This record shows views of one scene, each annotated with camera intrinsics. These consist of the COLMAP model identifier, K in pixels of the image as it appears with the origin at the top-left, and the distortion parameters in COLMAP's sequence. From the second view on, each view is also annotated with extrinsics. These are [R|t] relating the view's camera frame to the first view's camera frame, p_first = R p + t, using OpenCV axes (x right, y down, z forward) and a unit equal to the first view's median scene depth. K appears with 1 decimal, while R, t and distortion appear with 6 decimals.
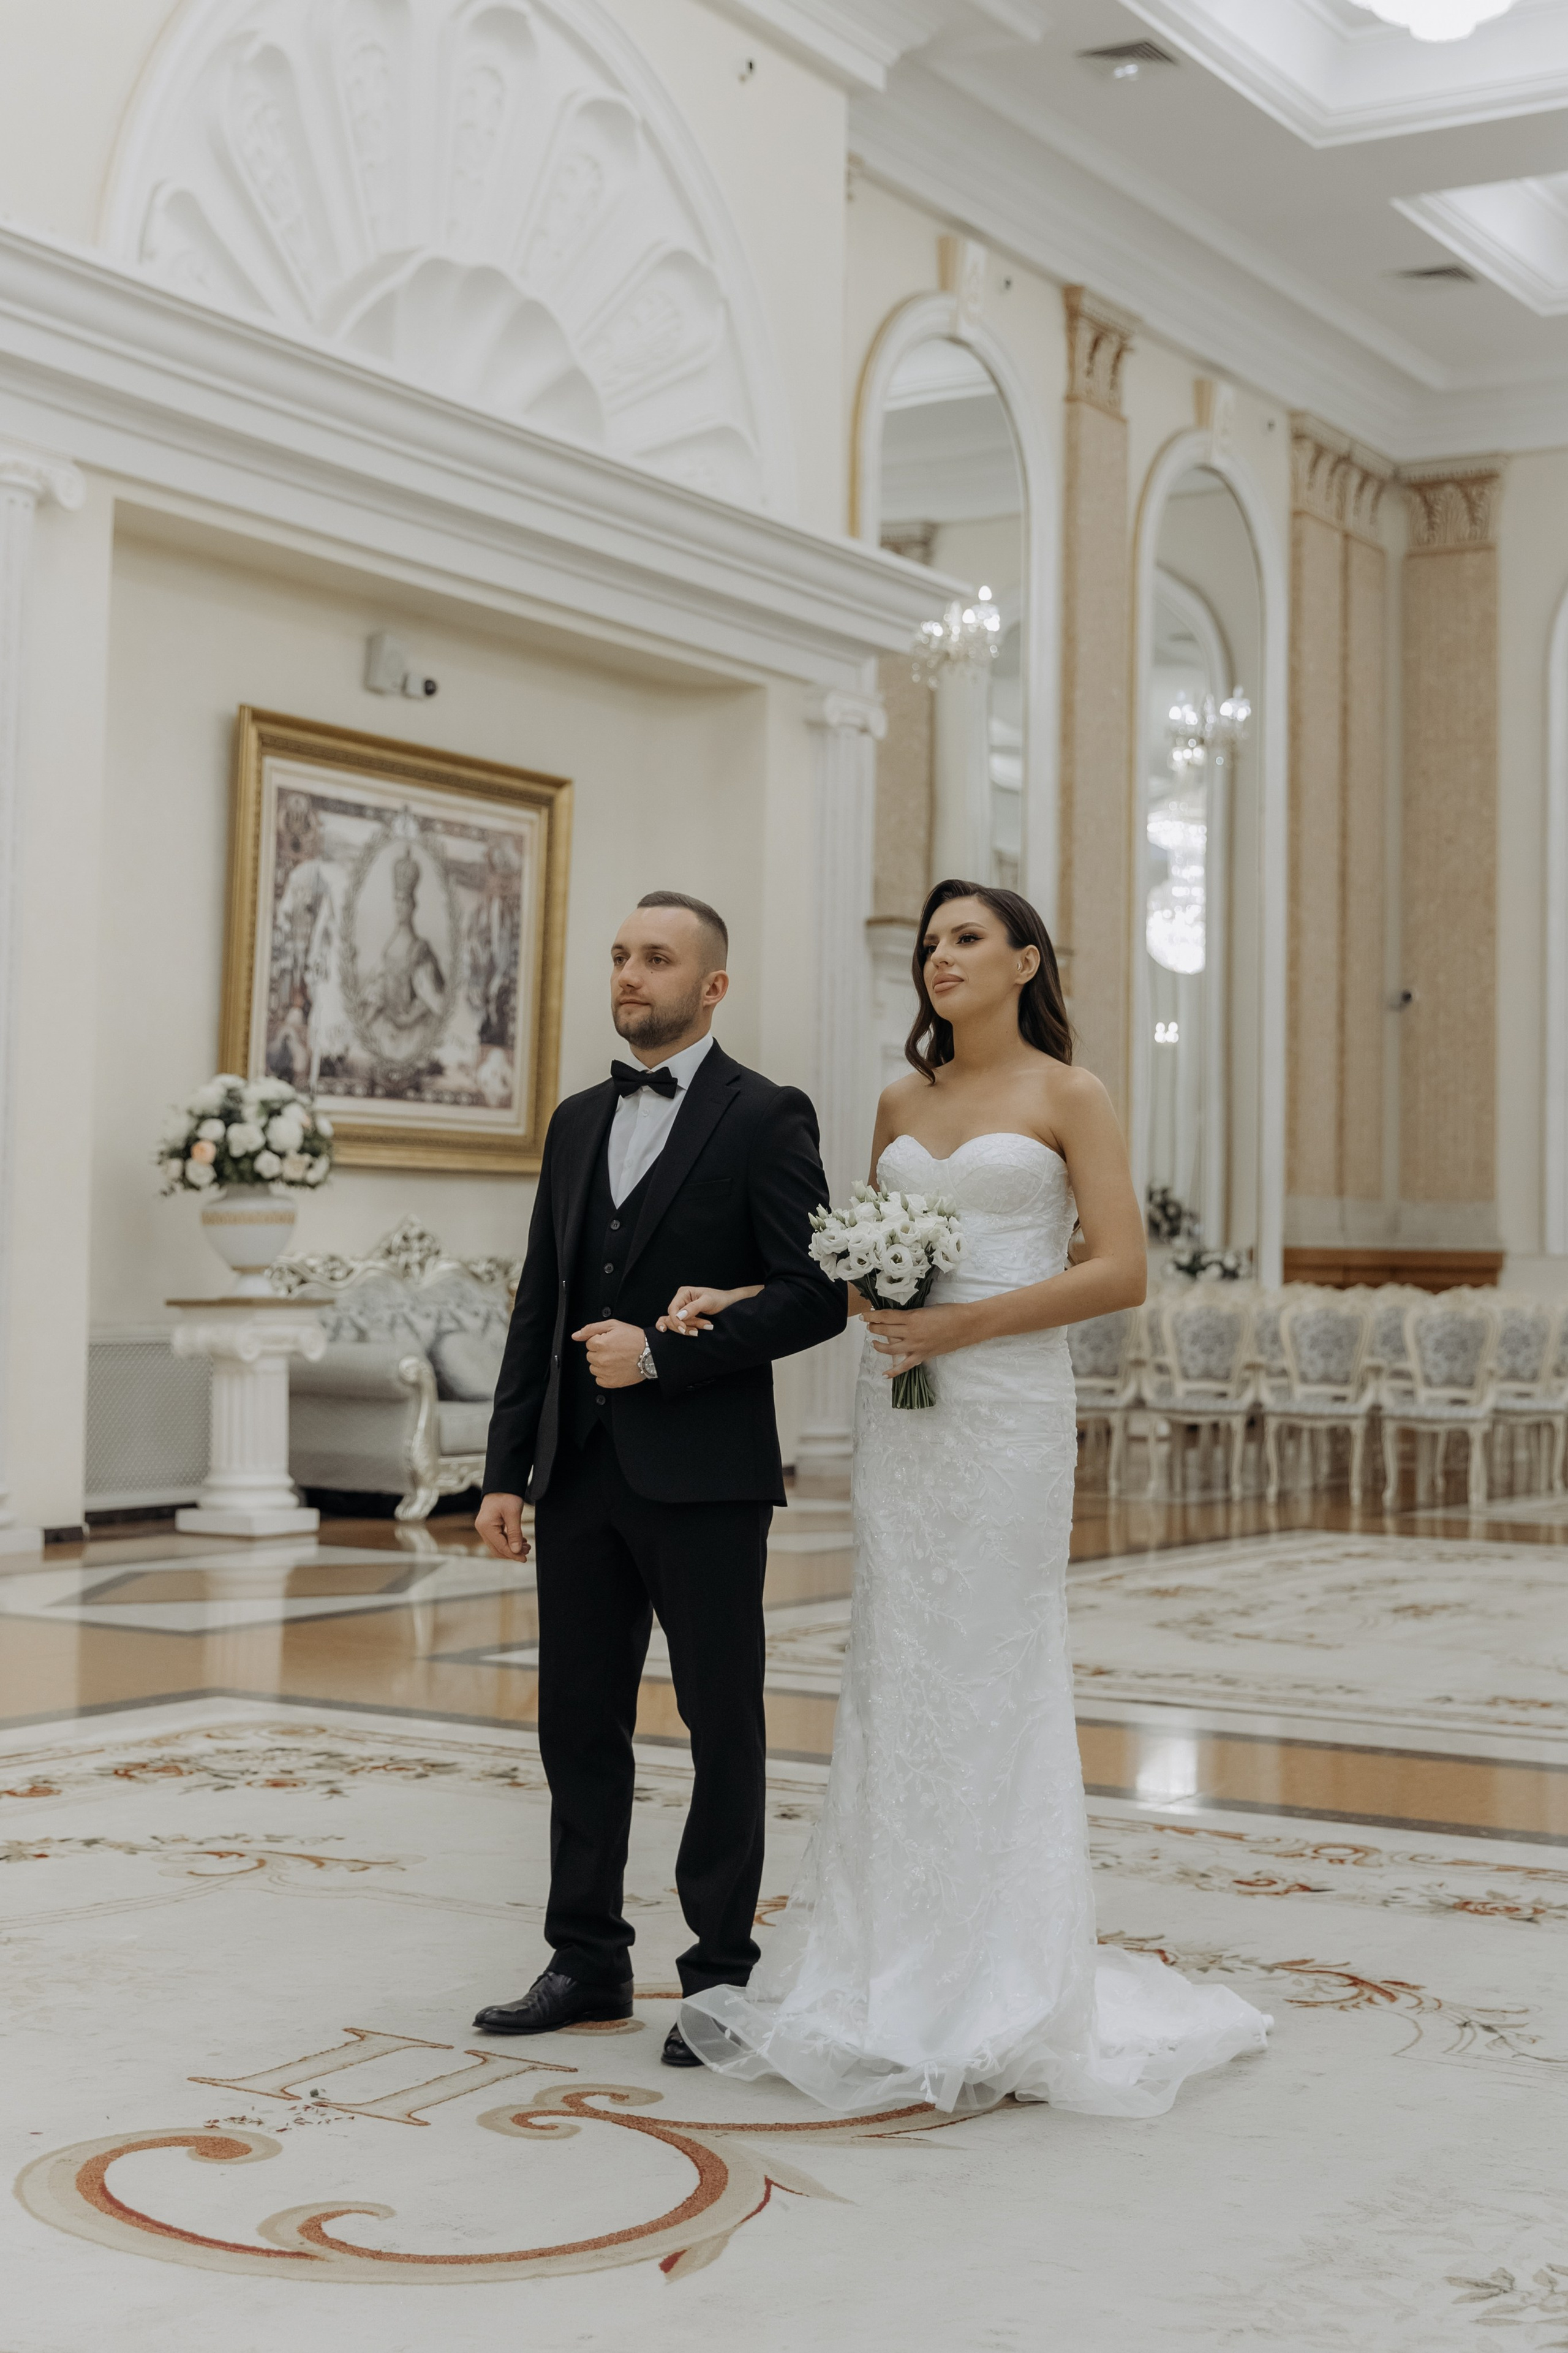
lens RADIAL K [[3345.3, 0, 784.0], [0, 3345.3, 1176.5], [0, 0, 1]] dist [0.002093, -0.052393]
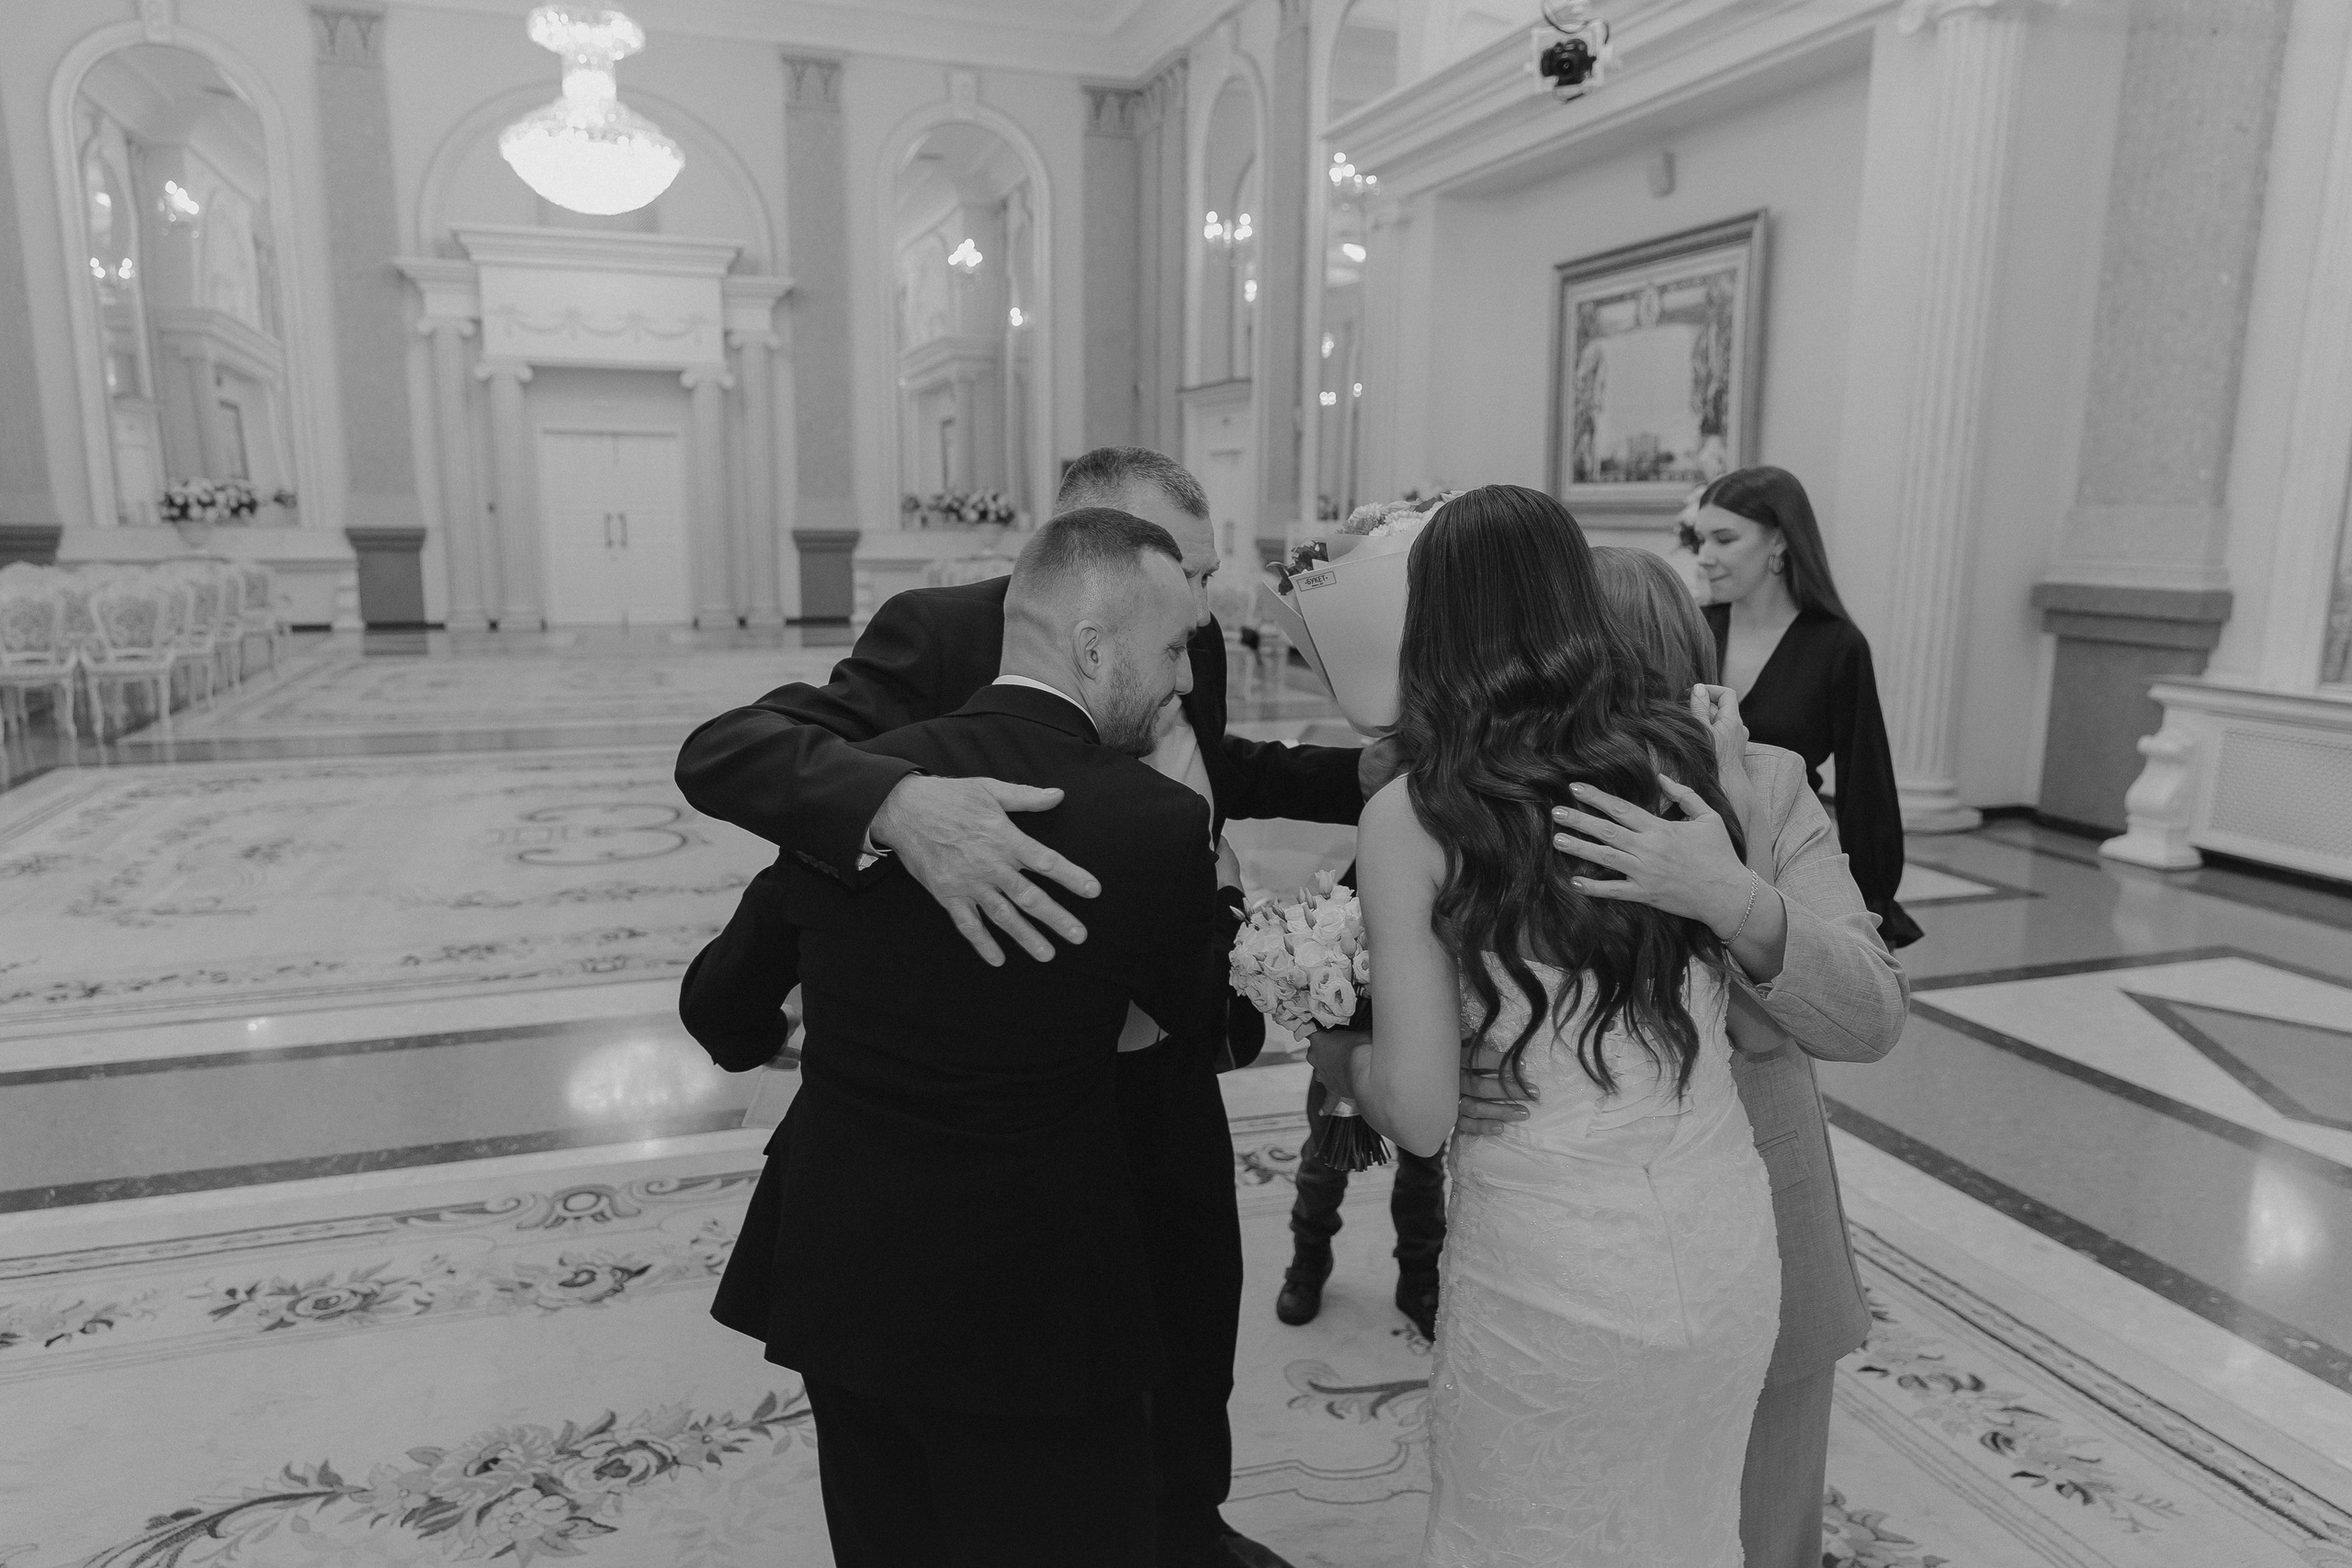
lens RADIAL K [[1513.7, 0, 1209.4], [0, 1513.7, 797.6], [0, 0, 1]] dist [0.004616, 0.001156]
pose [[-0.620000, 0.111244, -0.776675, 0.592790], [-0.013774, 0.988202, 0.152537, 0.017712], [0.784481, 0.105271, -0.611153, 1.350057]]
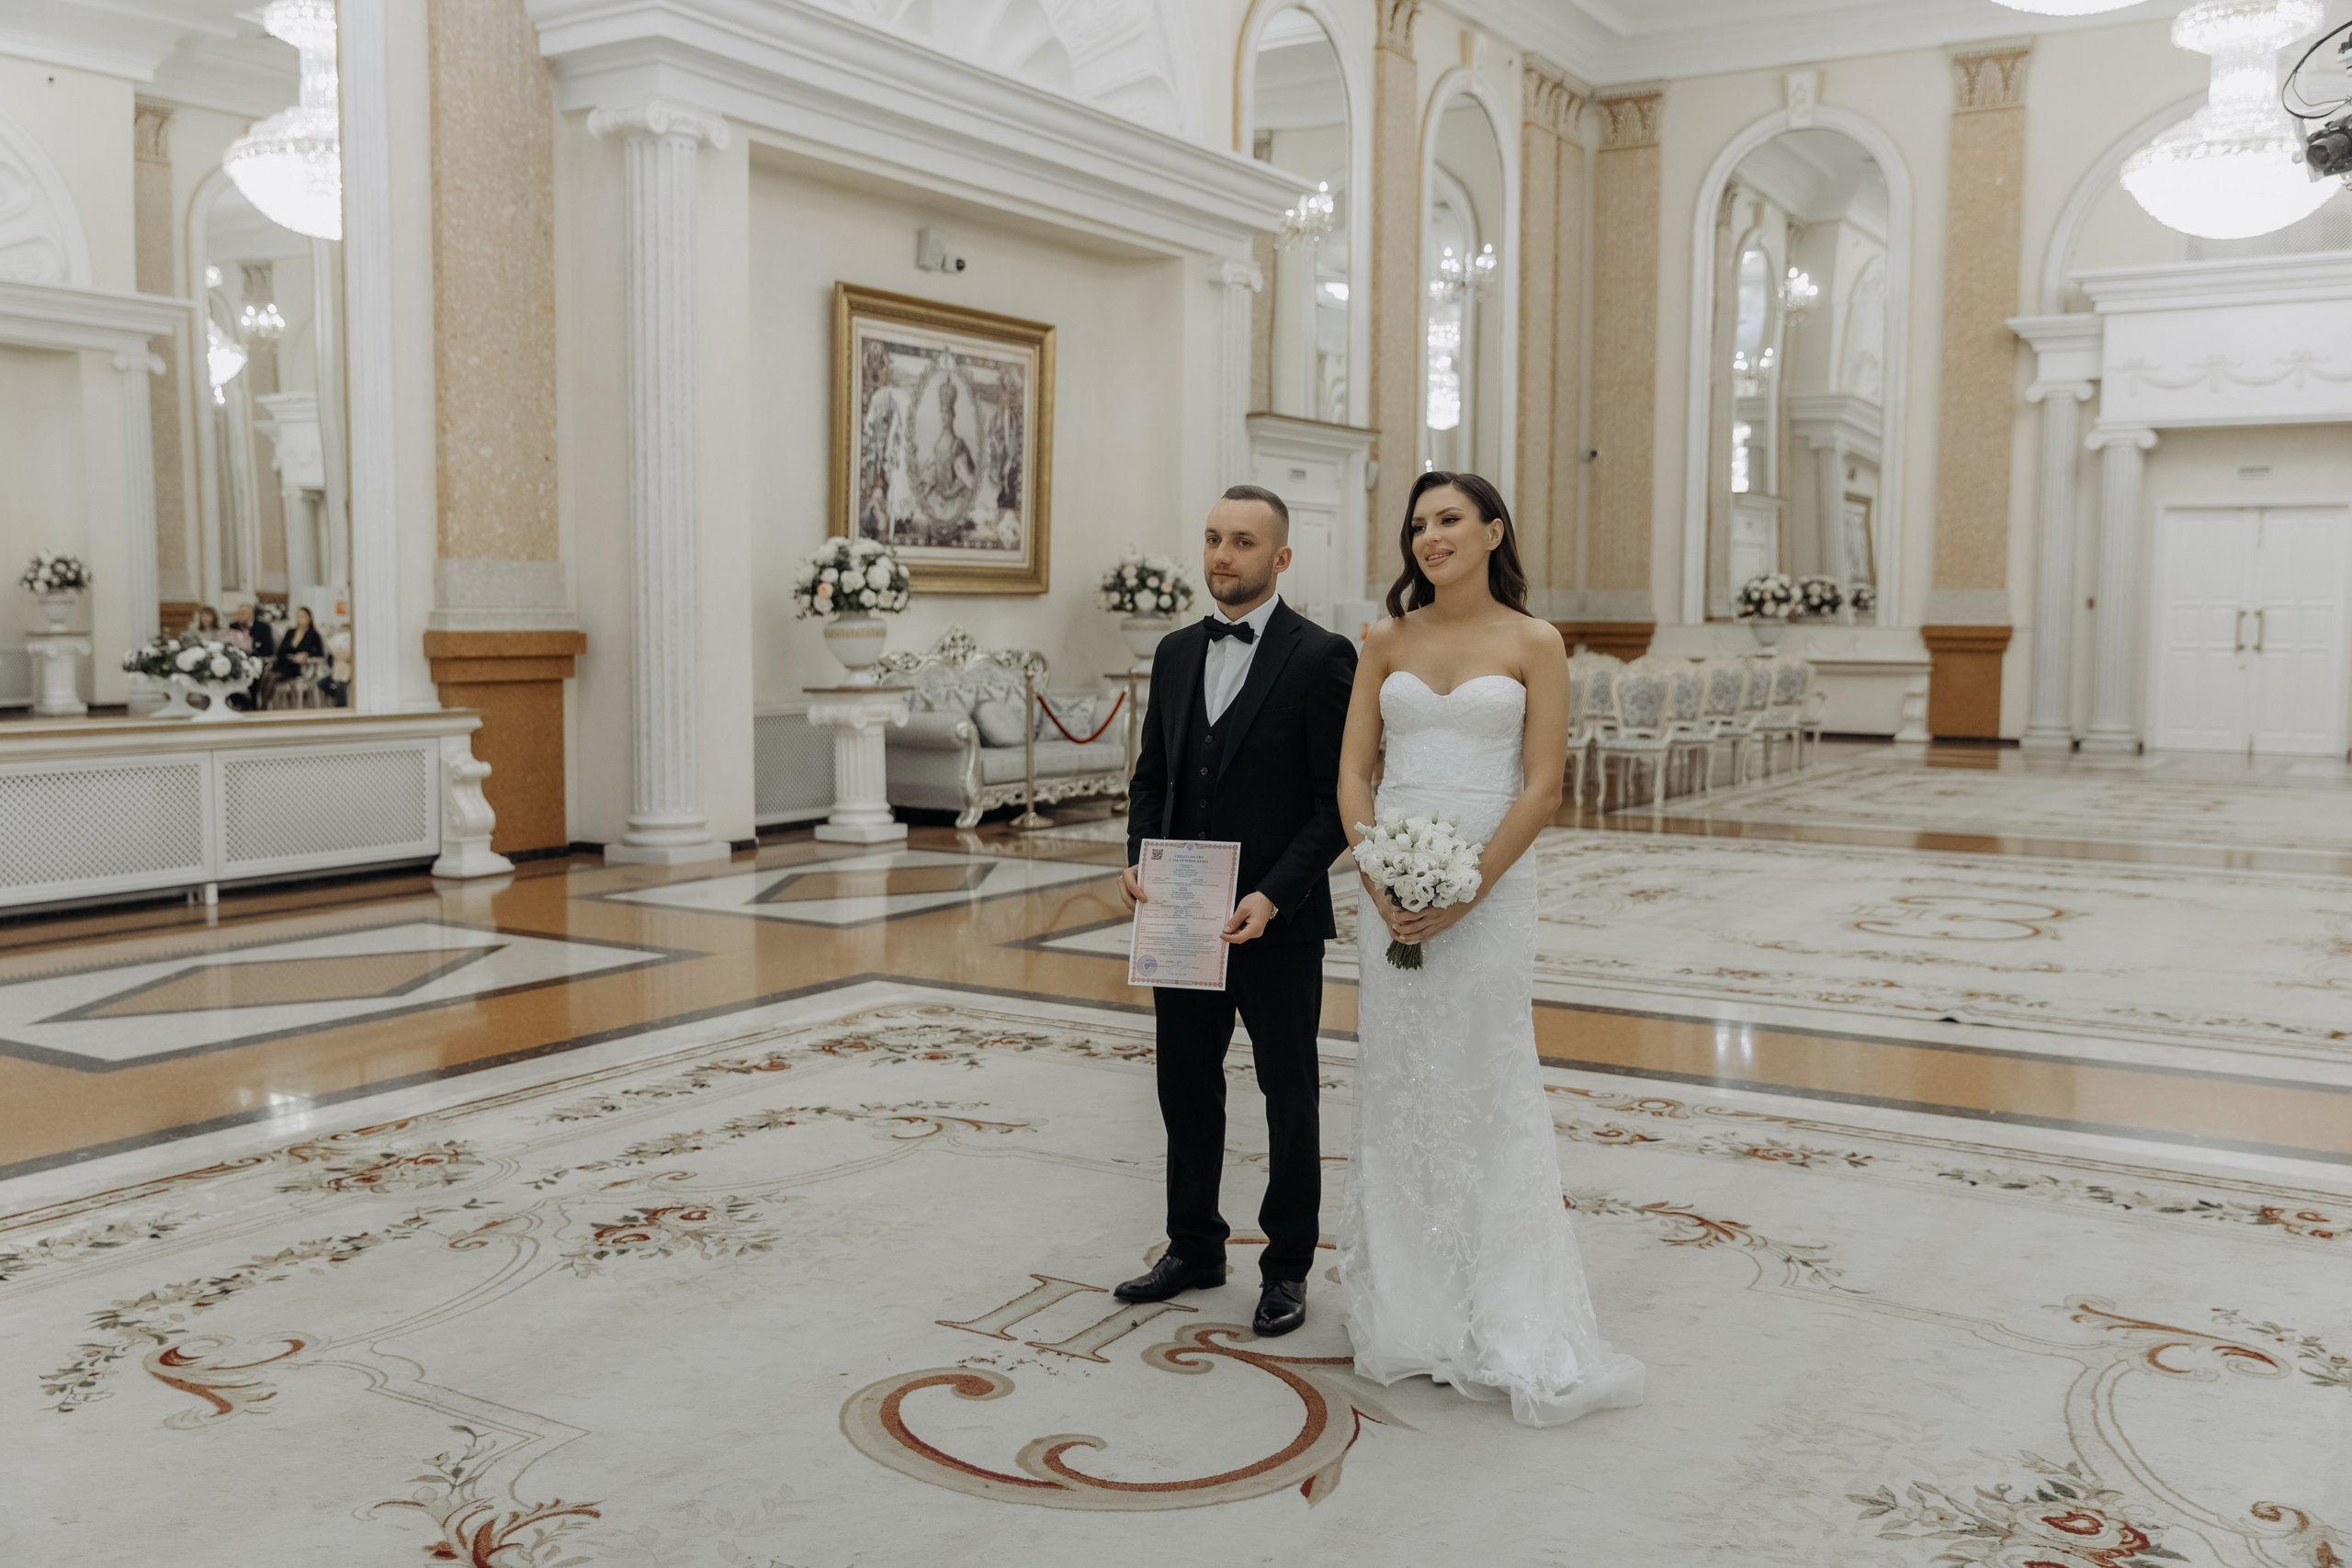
lens RADIAL K [[2140.9, 0, 1146.9], [0, 2140.9, 853.3], [0, 0, 1]] dist [0.001842, -0.006788]
pose [[0.999906, -0.012793, -0.004923, -0.023301], [0.013349, 0.990416, 0.137467, -0.018585], [0.003118, -0.137519, 0.990494, 0.028946]]
